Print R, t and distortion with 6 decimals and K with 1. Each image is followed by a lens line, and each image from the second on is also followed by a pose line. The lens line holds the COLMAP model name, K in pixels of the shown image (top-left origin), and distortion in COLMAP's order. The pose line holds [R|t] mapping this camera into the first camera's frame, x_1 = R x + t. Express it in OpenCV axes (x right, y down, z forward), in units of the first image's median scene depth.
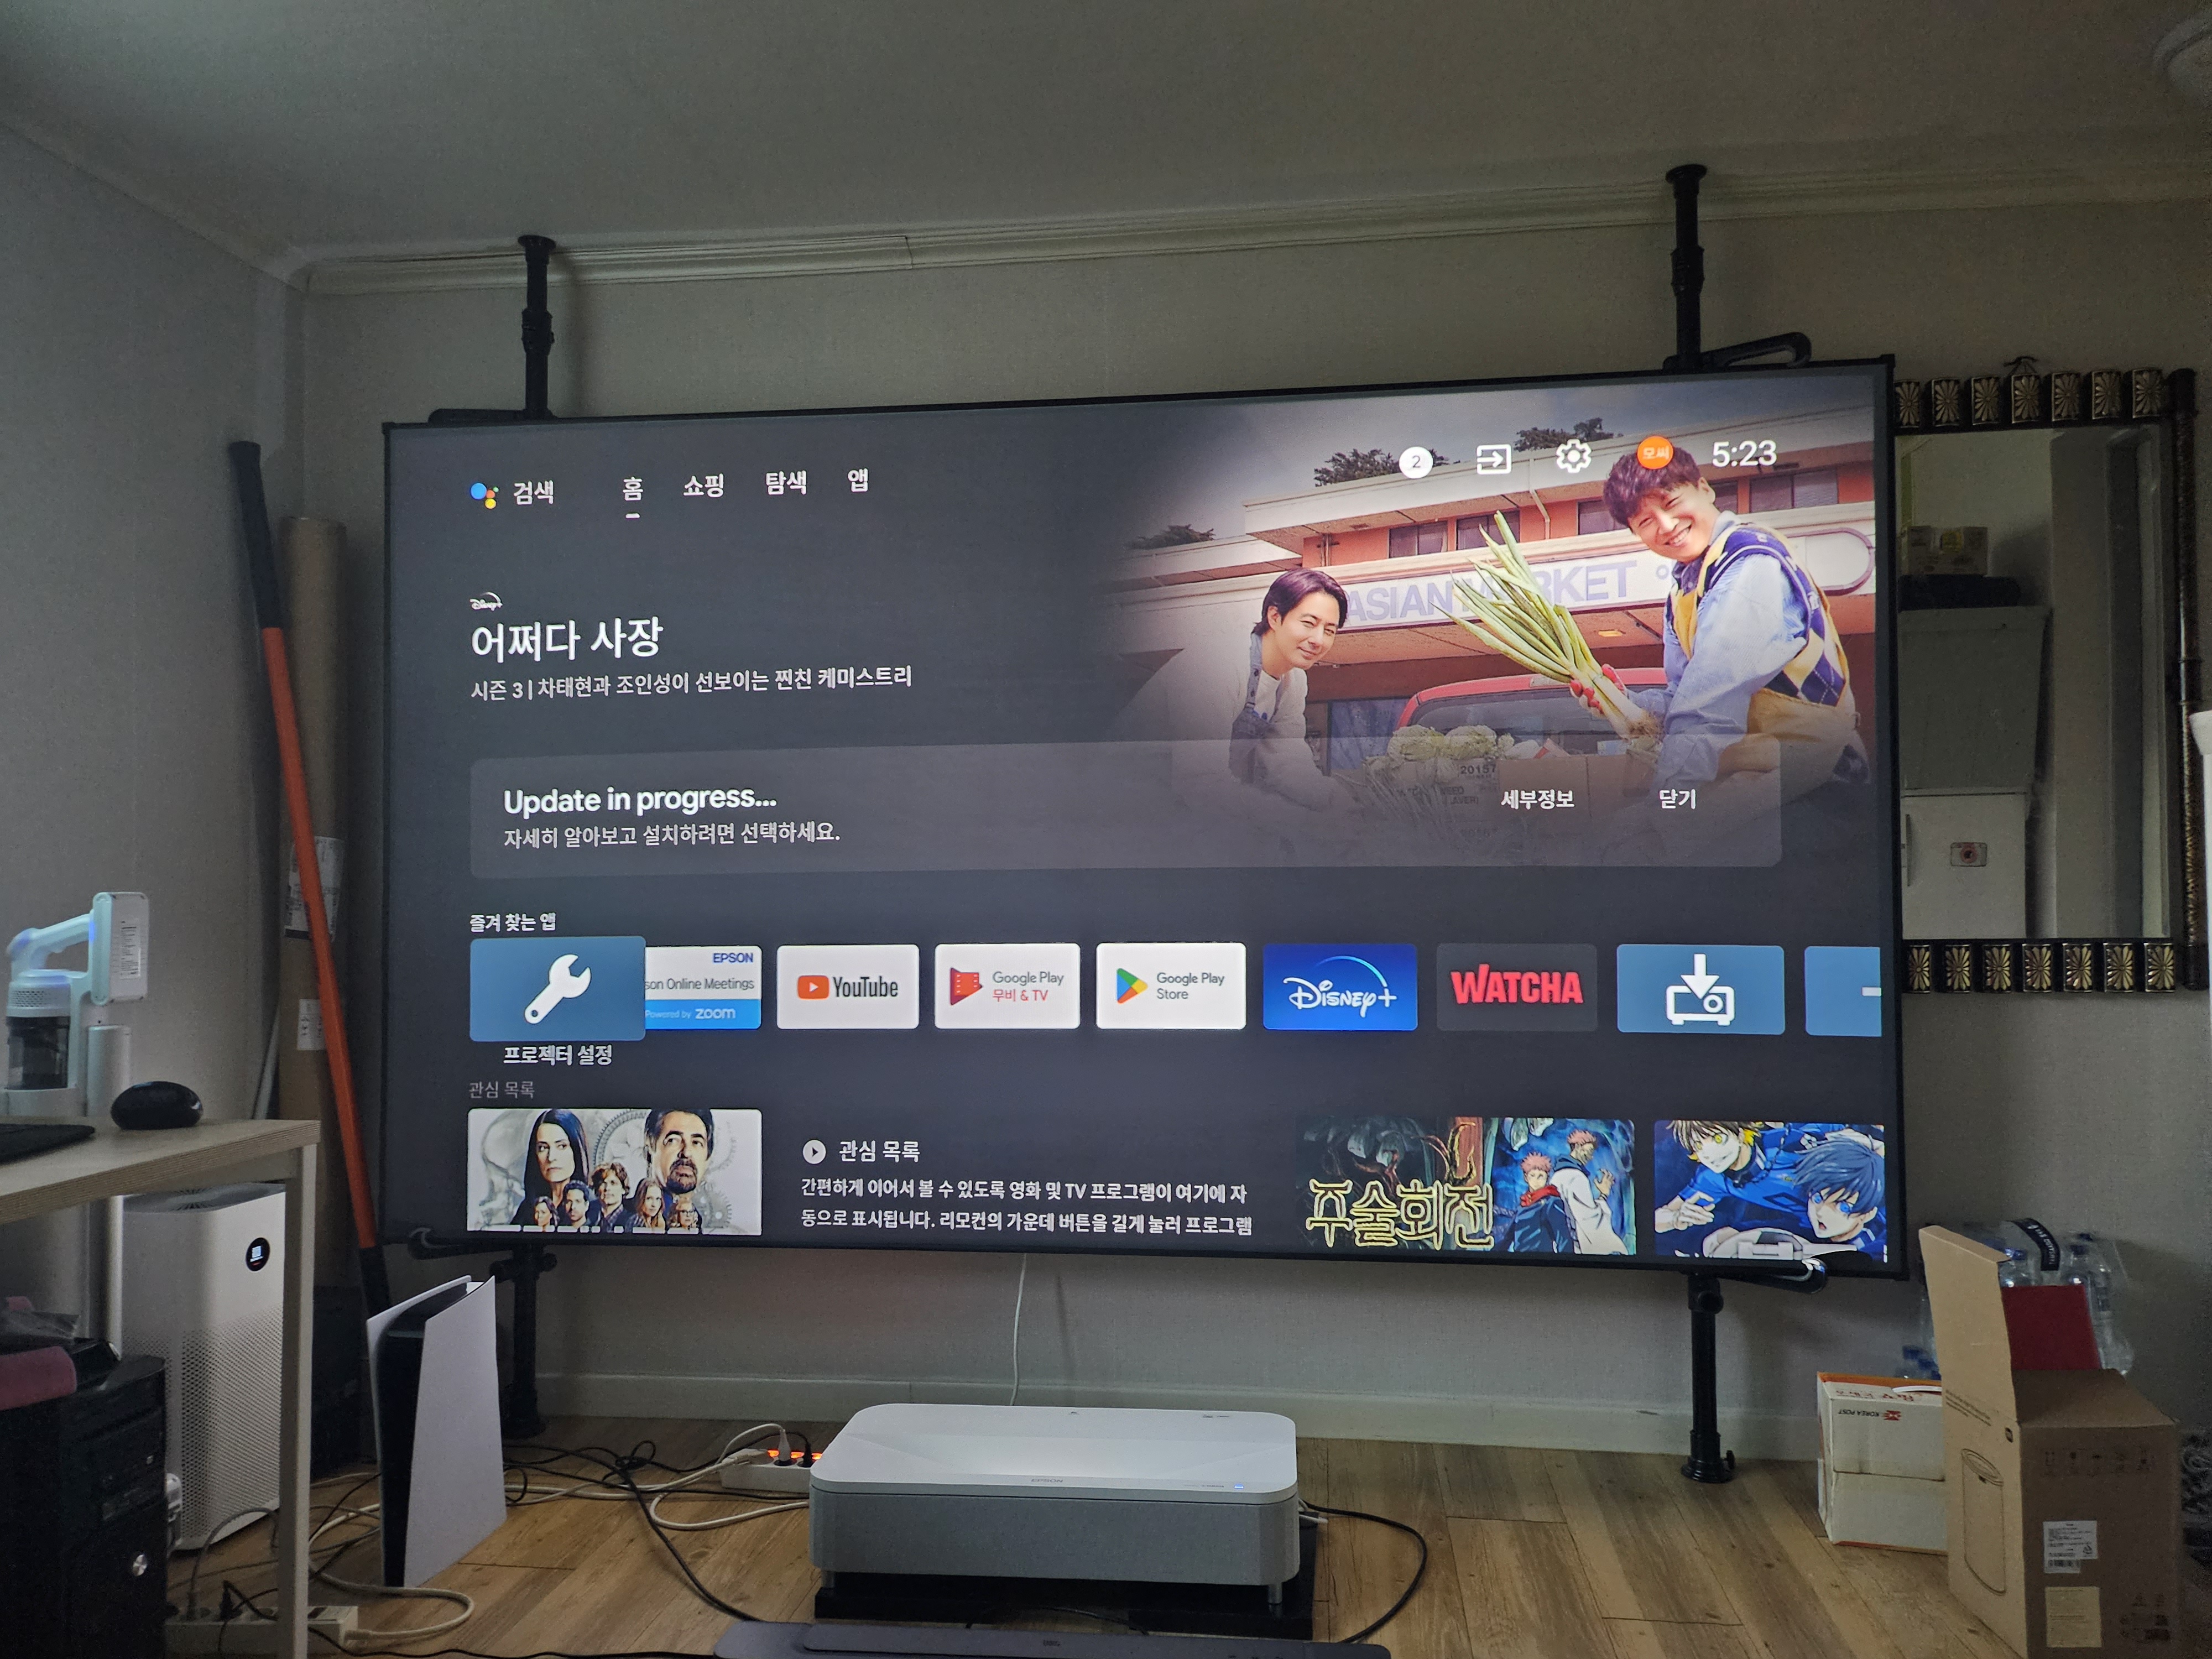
lens RADIAL K [[1566.8, 0, 1128.0], [0, 1566.8, 856.2], [0, 0, 1]] dist [0.056331, -0.070893]
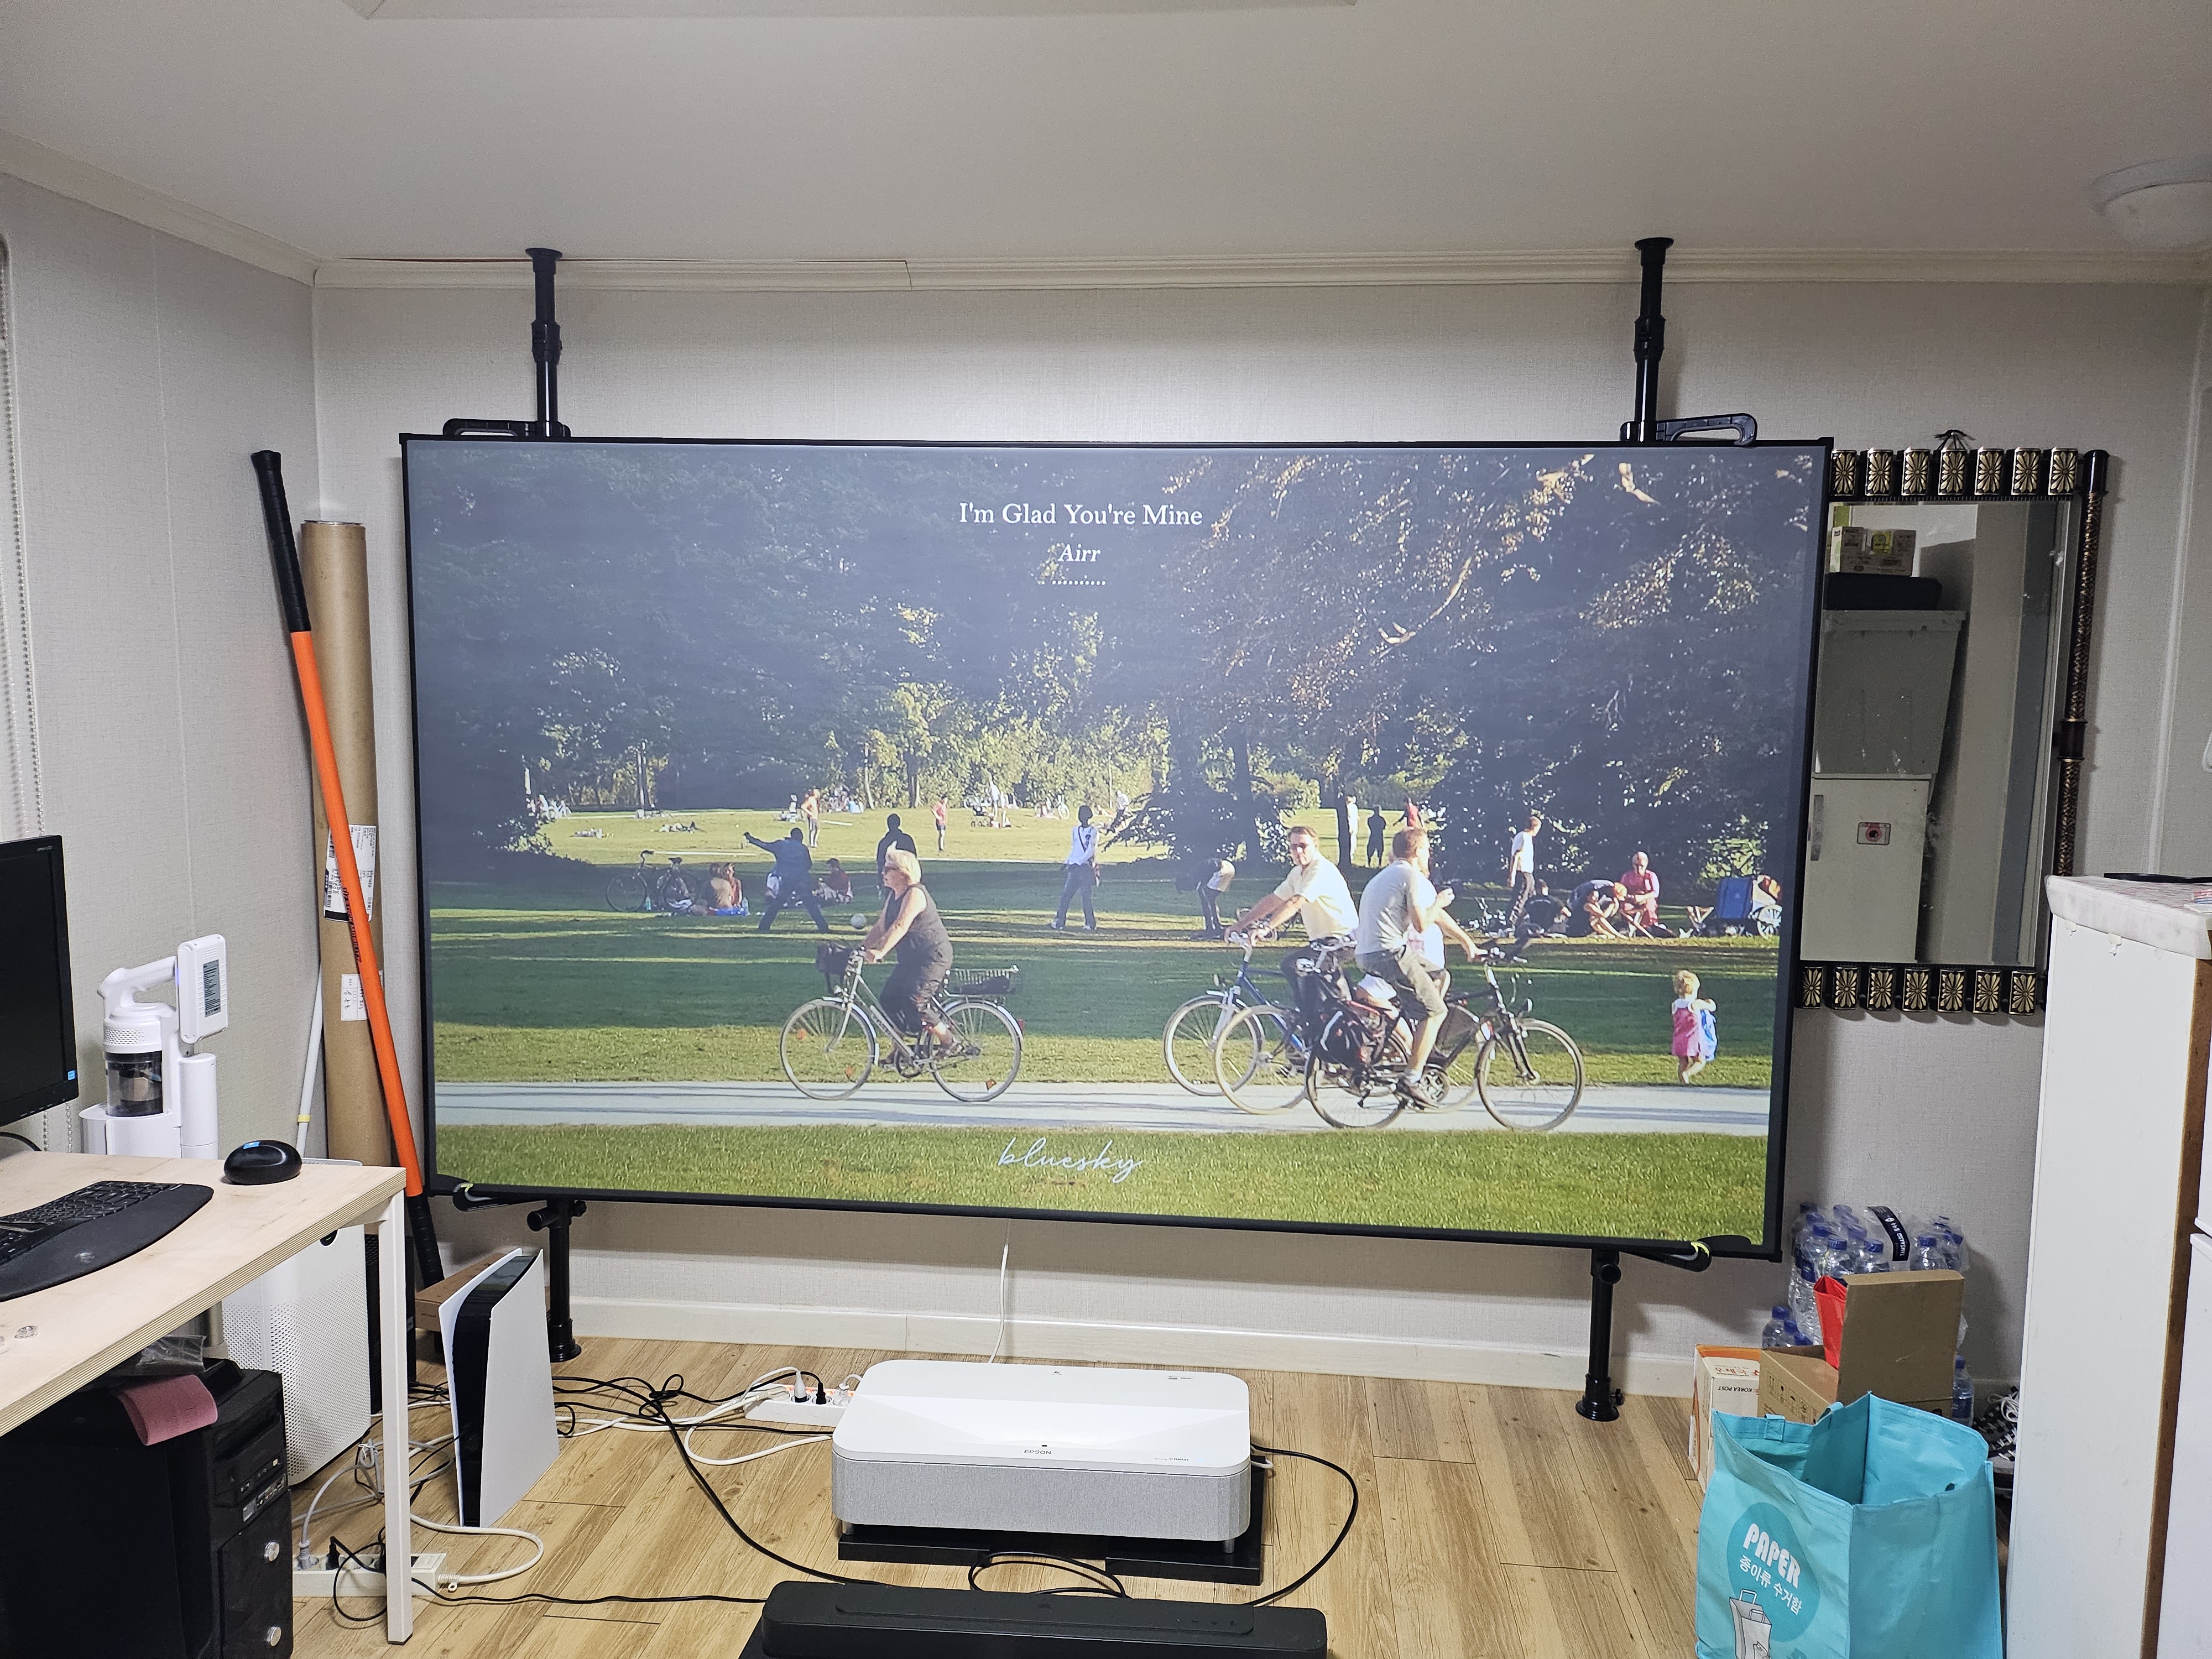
lens RADIAL K [[1566.8, 0, 1120.7], [0, 1566.8, 825.3], [0, 0, 1]] dist [0.056331, -0.070893]
pose [[0.999320, 0.018126, 0.032104, -0.029129], [-0.022190, 0.991118, 0.131121, -0.180617], [-0.029442, -0.131744, 0.990846, -0.083146]]
